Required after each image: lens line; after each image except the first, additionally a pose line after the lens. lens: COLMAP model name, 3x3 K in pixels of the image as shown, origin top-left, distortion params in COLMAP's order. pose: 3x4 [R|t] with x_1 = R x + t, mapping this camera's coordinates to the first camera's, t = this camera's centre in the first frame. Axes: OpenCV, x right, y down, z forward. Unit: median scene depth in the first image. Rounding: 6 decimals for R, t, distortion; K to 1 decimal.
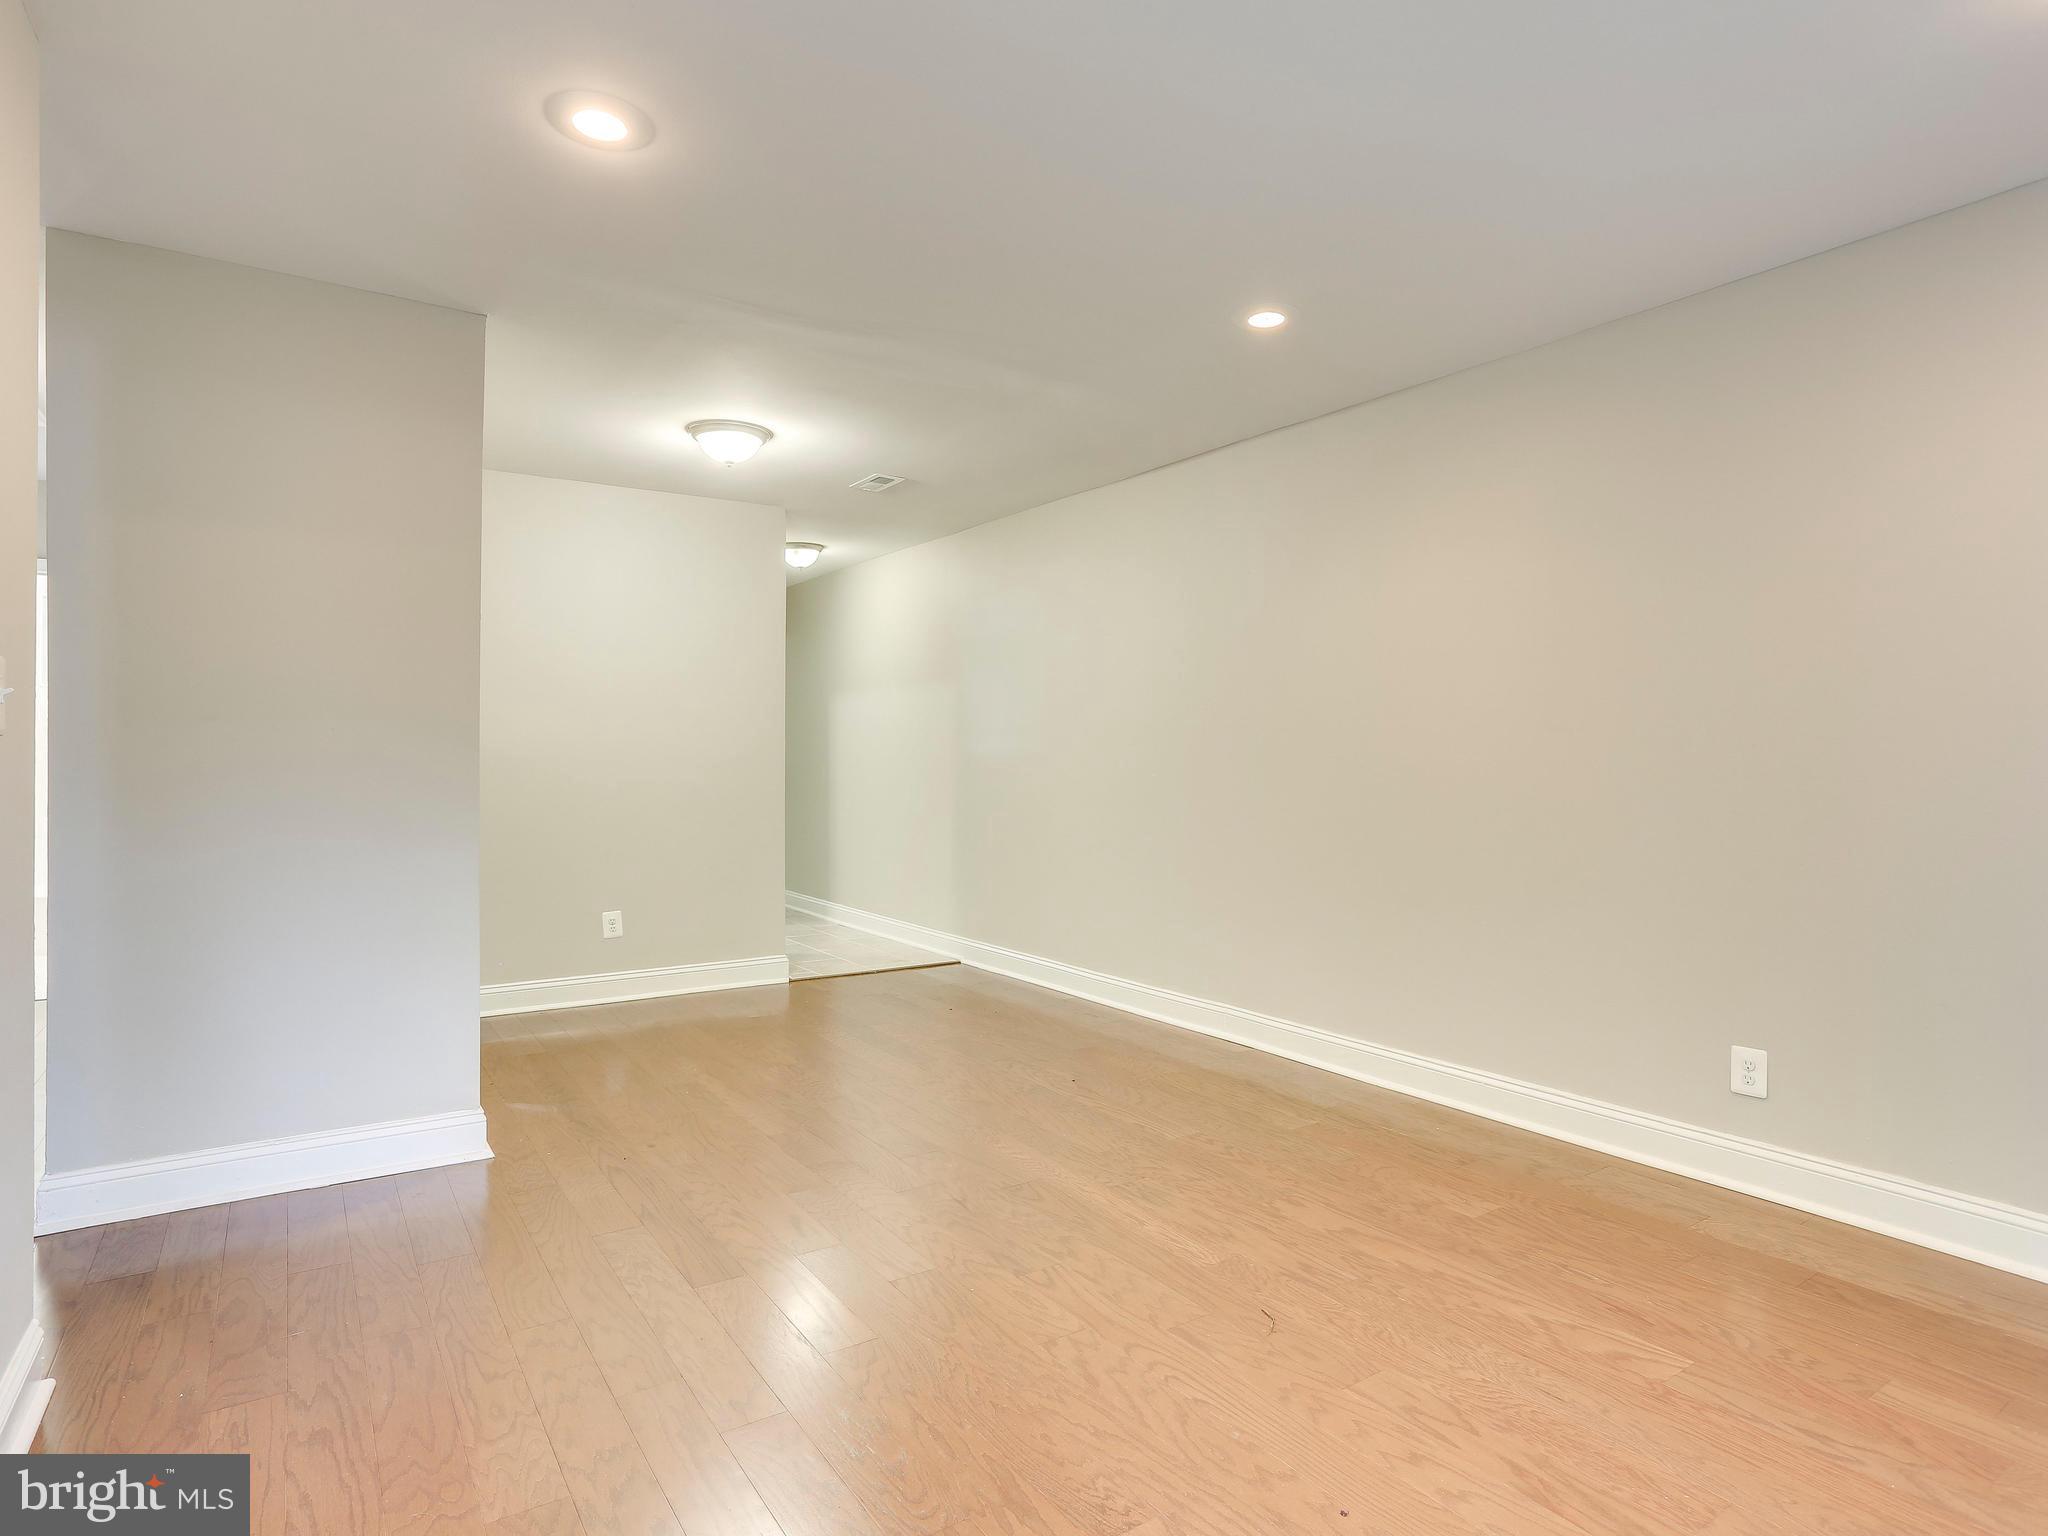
lens RADIAL K [[1097.6, 0, 1038.0], [0, 1097.6, 783.1], [0, 0, 1]] dist [-0.035527, 0.028629]
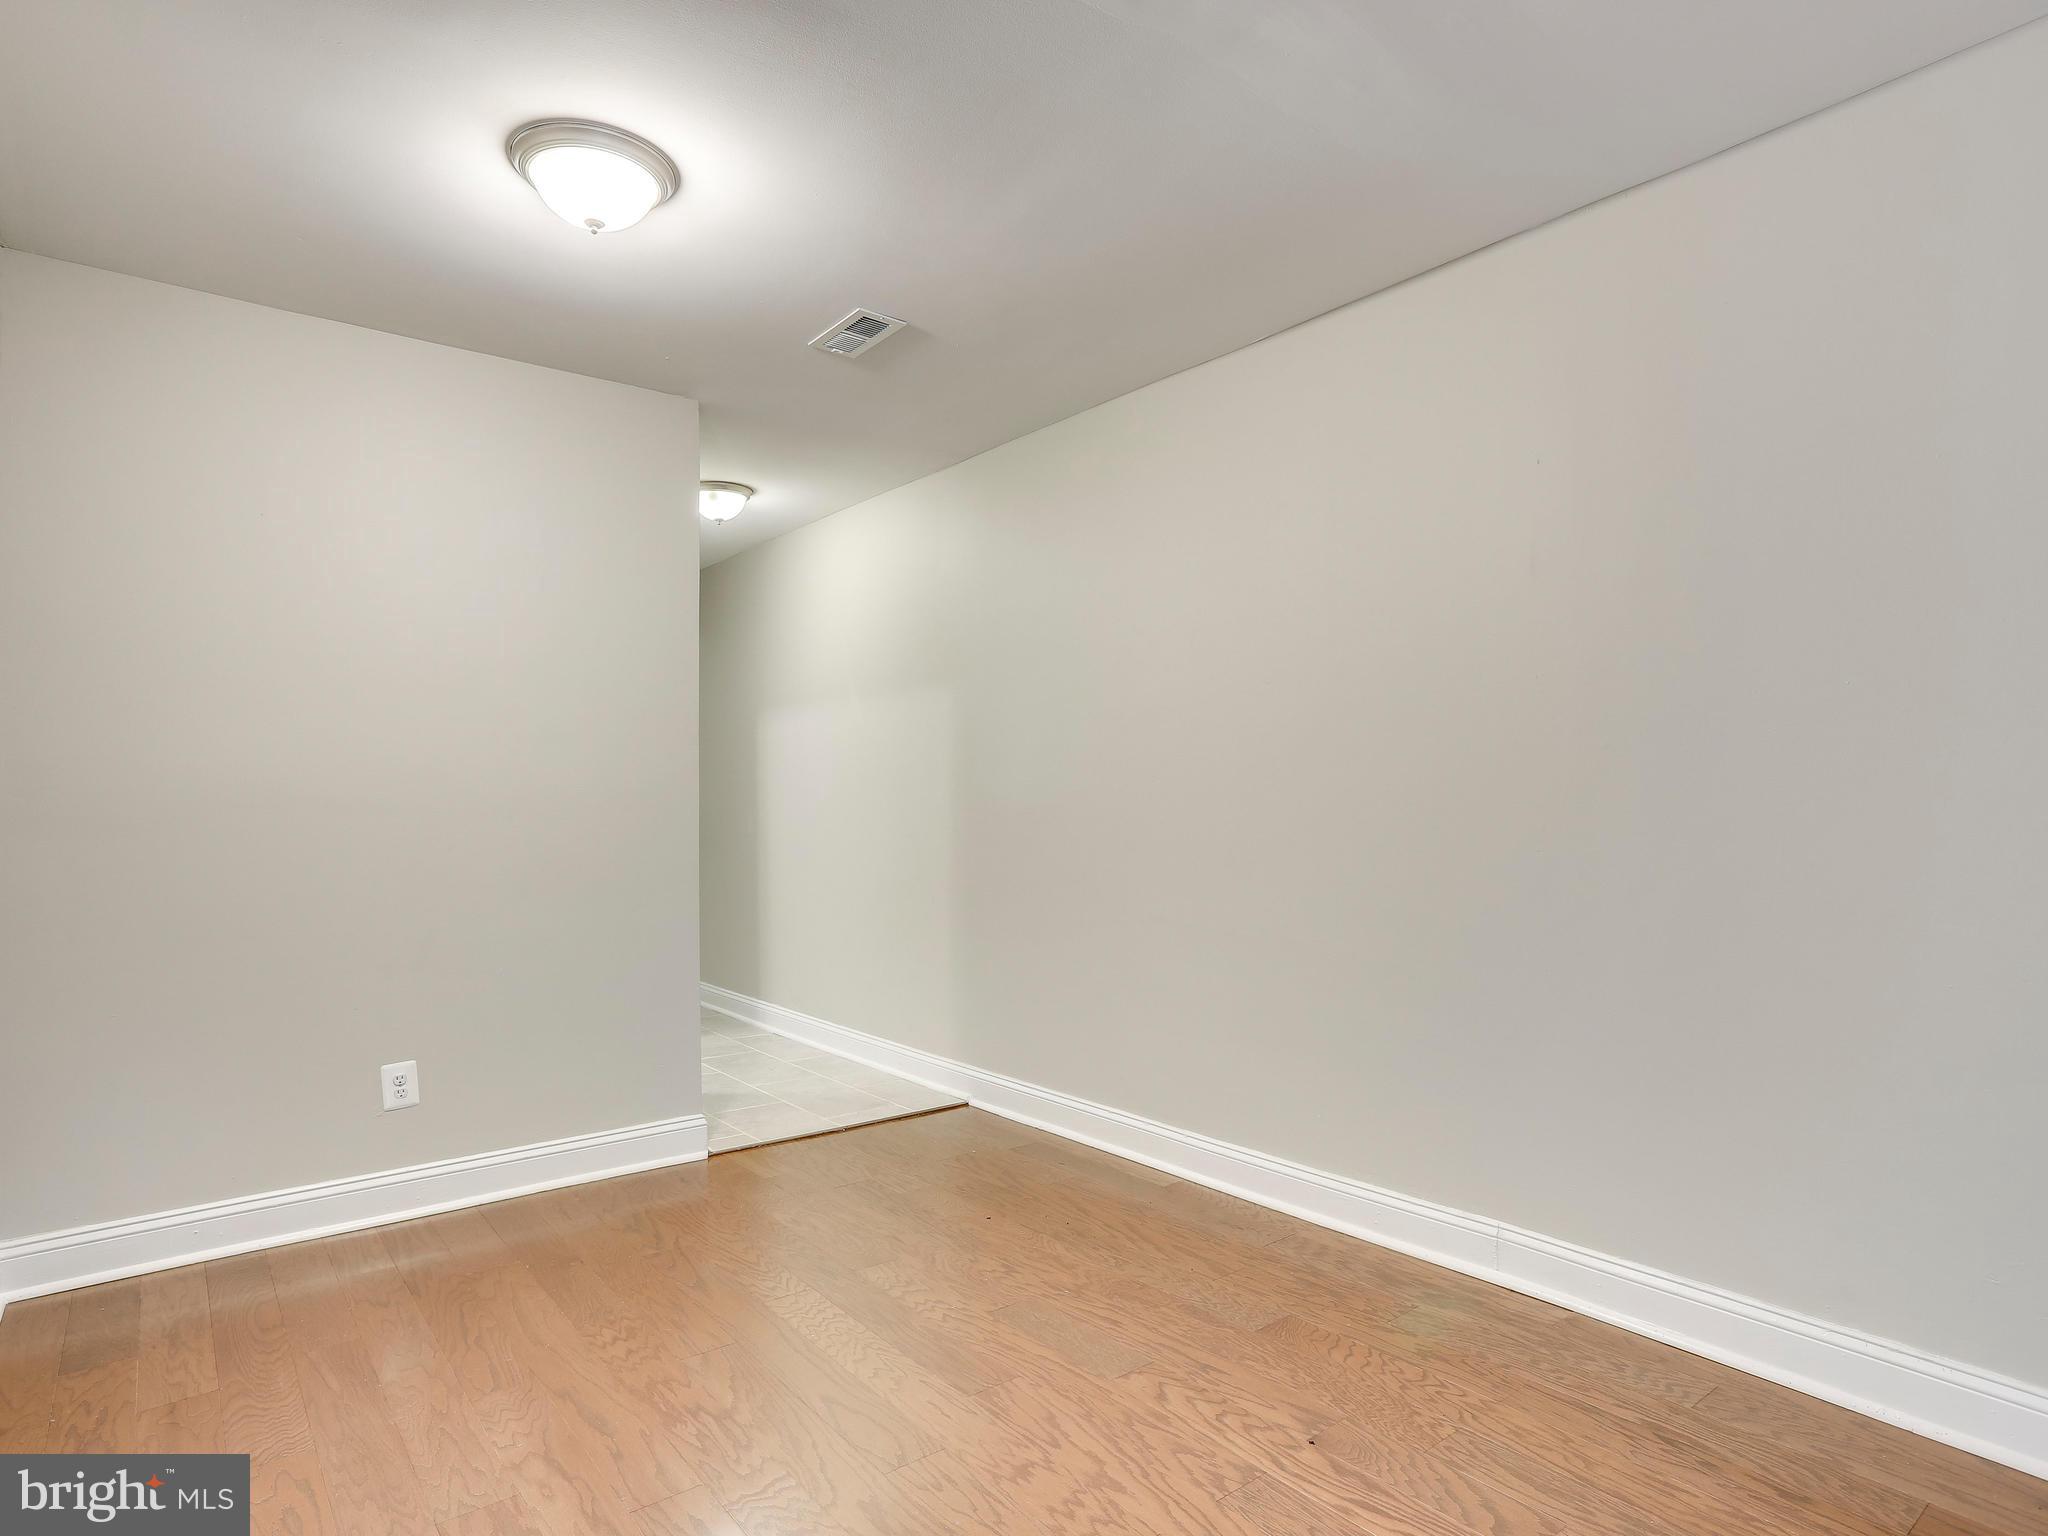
lens RADIAL K [[1095.2, 0, 1028.5], [0, 1095.2, 814.5], [0, 0, 1]] dist [-0.021857, 0.000510]
pose [[0.997364, -0.007914, 0.072135, -0.098535], [0.008959, 0.999859, -0.014172, -0.003259], [-0.072012, 0.014781, 0.997294, 0.404021]]
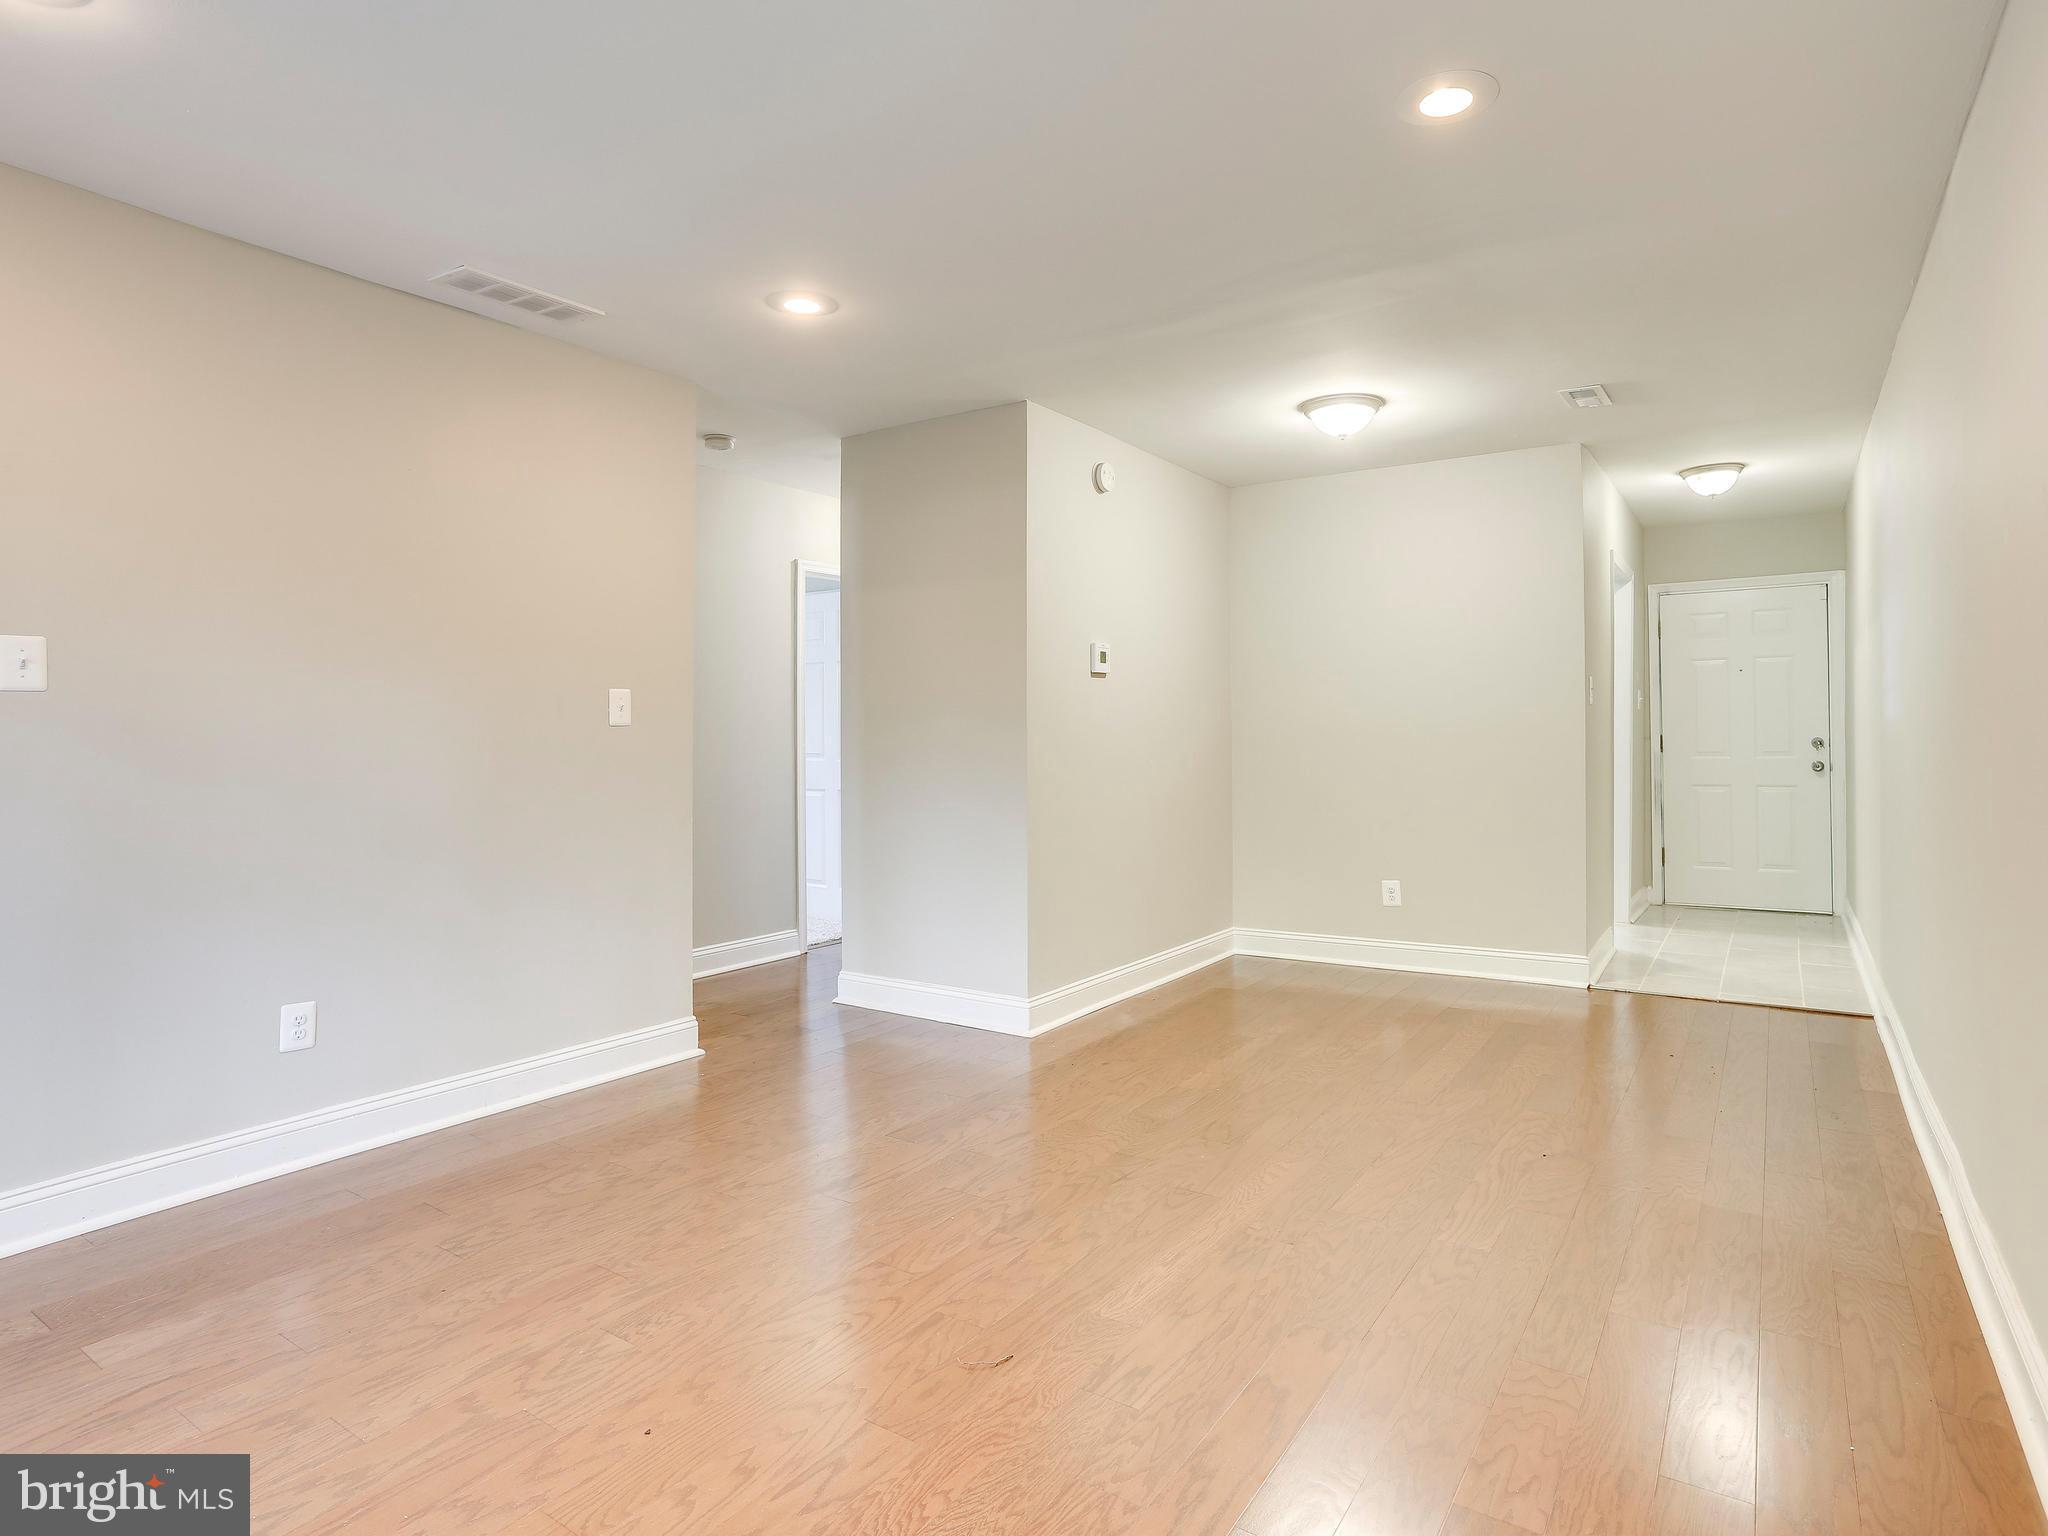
lens RADIAL K [[1125.3, 0, 1068.4], [0, 1125.3, 717.9], [0, 0, 1]] dist [-0.043616, 0.001398]
pose [[0.385612, -0.025747, -0.922302, 0.478535], [-0.008345, 0.999472, -0.031390, -0.000311], [0.922623, 0.019801, 0.385194, 0.312369]]
